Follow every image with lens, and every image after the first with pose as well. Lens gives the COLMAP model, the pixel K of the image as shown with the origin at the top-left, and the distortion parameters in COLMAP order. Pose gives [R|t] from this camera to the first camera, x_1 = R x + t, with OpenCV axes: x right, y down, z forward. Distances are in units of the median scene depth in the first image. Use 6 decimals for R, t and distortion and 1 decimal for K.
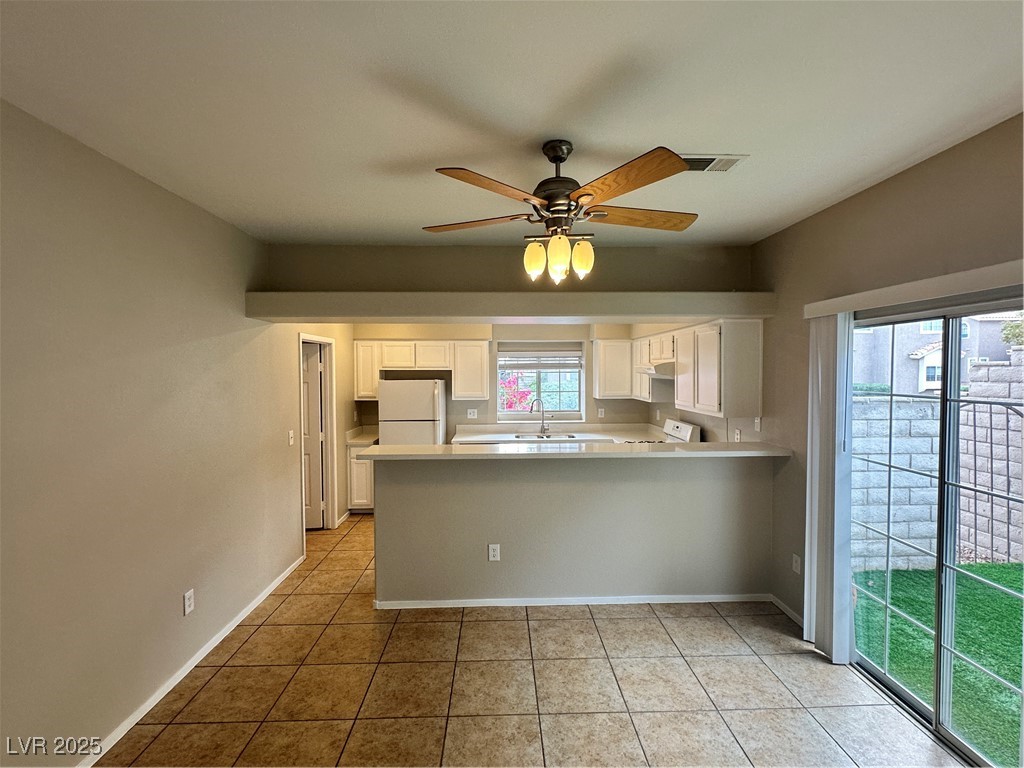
lens RADIAL K [[477.6, 0, 513.3], [0, 477.6, 381.7], [0, 0, 1]] dist [0.001073, -0.000512]
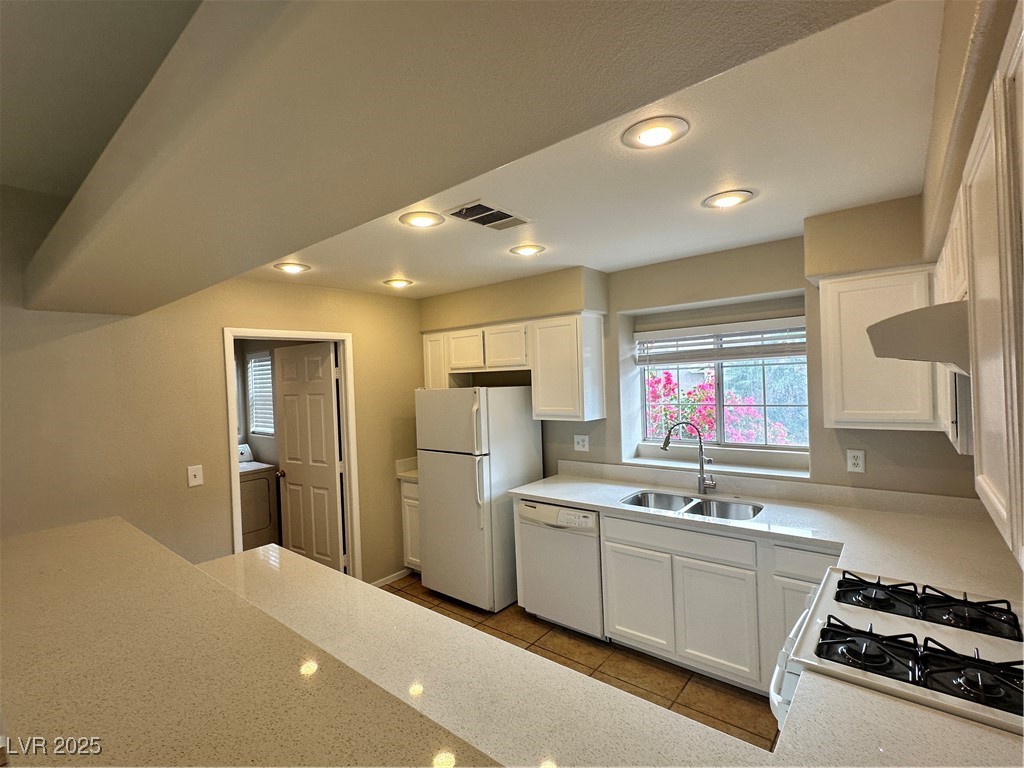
lens RADIAL K [[477.6, 0, 514.6], [0, 477.6, 378.1], [0, 0, 1]] dist [0.001073, -0.000512]
pose [[0.752331, -0.025957, -0.658273, 0.321461], [0.020360, 0.999662, -0.016150, -0.005711], [0.658470, -0.001252, 0.752606, 0.688194]]
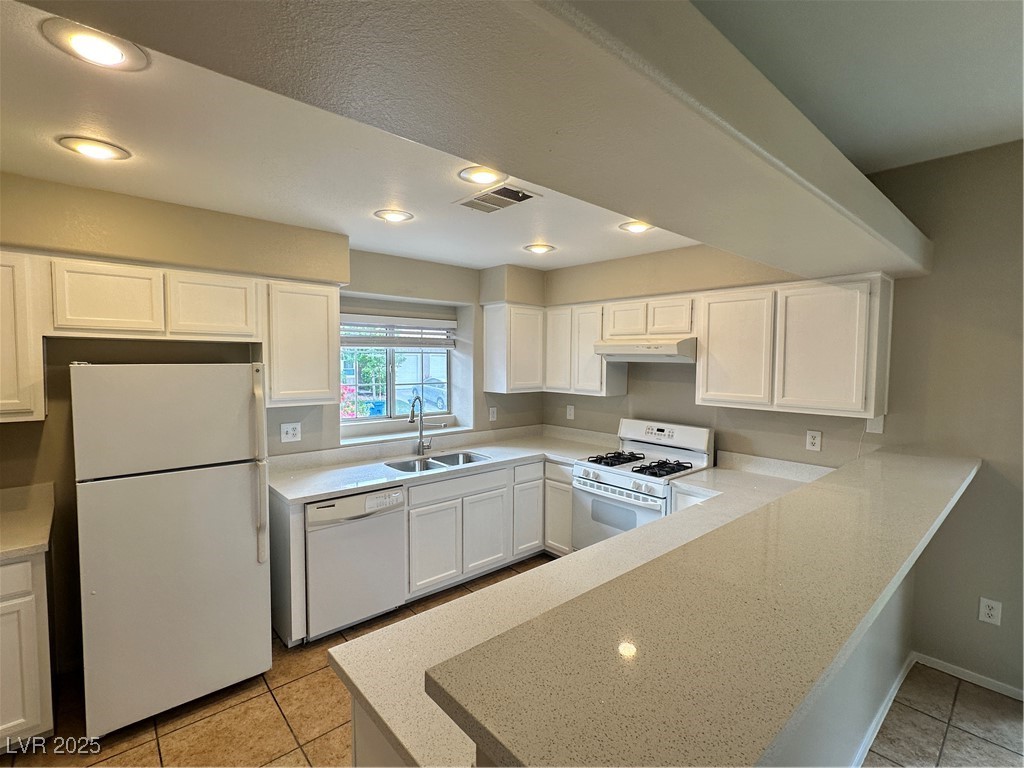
lens RADIAL K [[477.6, 0, 512.7], [0, 477.6, 380.7], [0, 0, 1]] dist [0.001073, -0.000512]
pose [[0.767463, -0.019576, 0.640795, -0.307428], [0.004114, 0.999664, 0.025611, 0.001814], [-0.641080, -0.017019, 0.767285, 0.634954]]
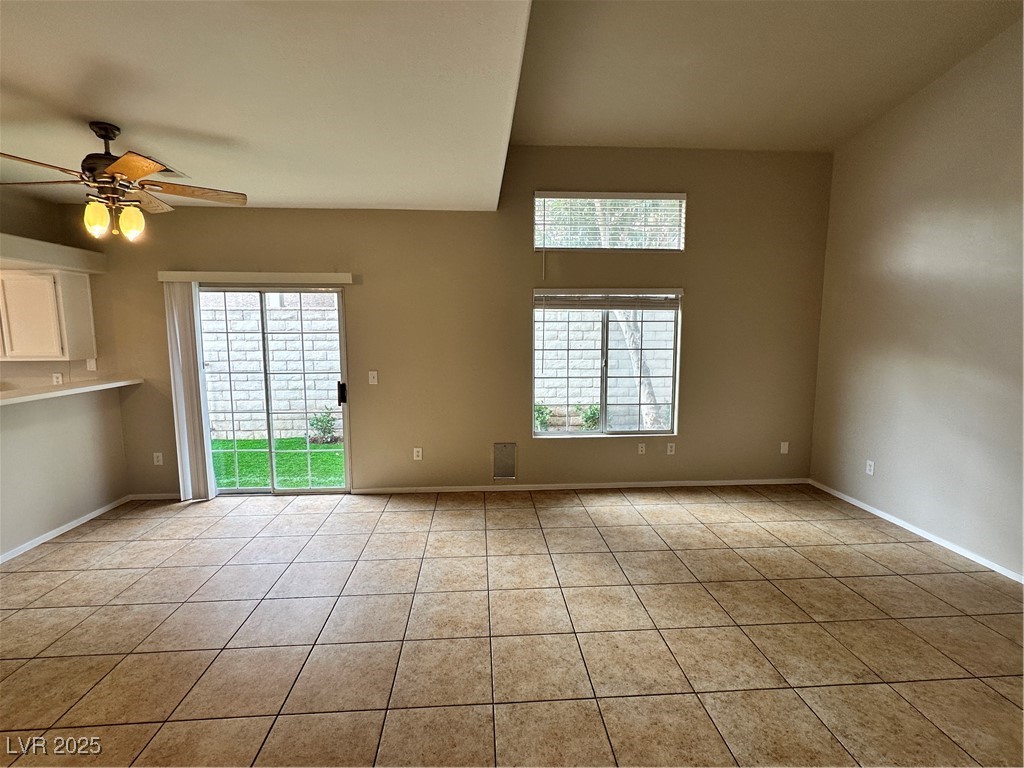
lens RADIAL K [[477.6, 0, 516.6], [0, 477.6, 383.7], [0, 0, 1]] dist [0.001073, -0.000512]
pose [[-0.041568, -0.113972, 0.992614, -0.560864], [0.020723, 0.993161, 0.114903, 0.018155], [-0.998921, 0.025347, -0.038922, 0.005594]]
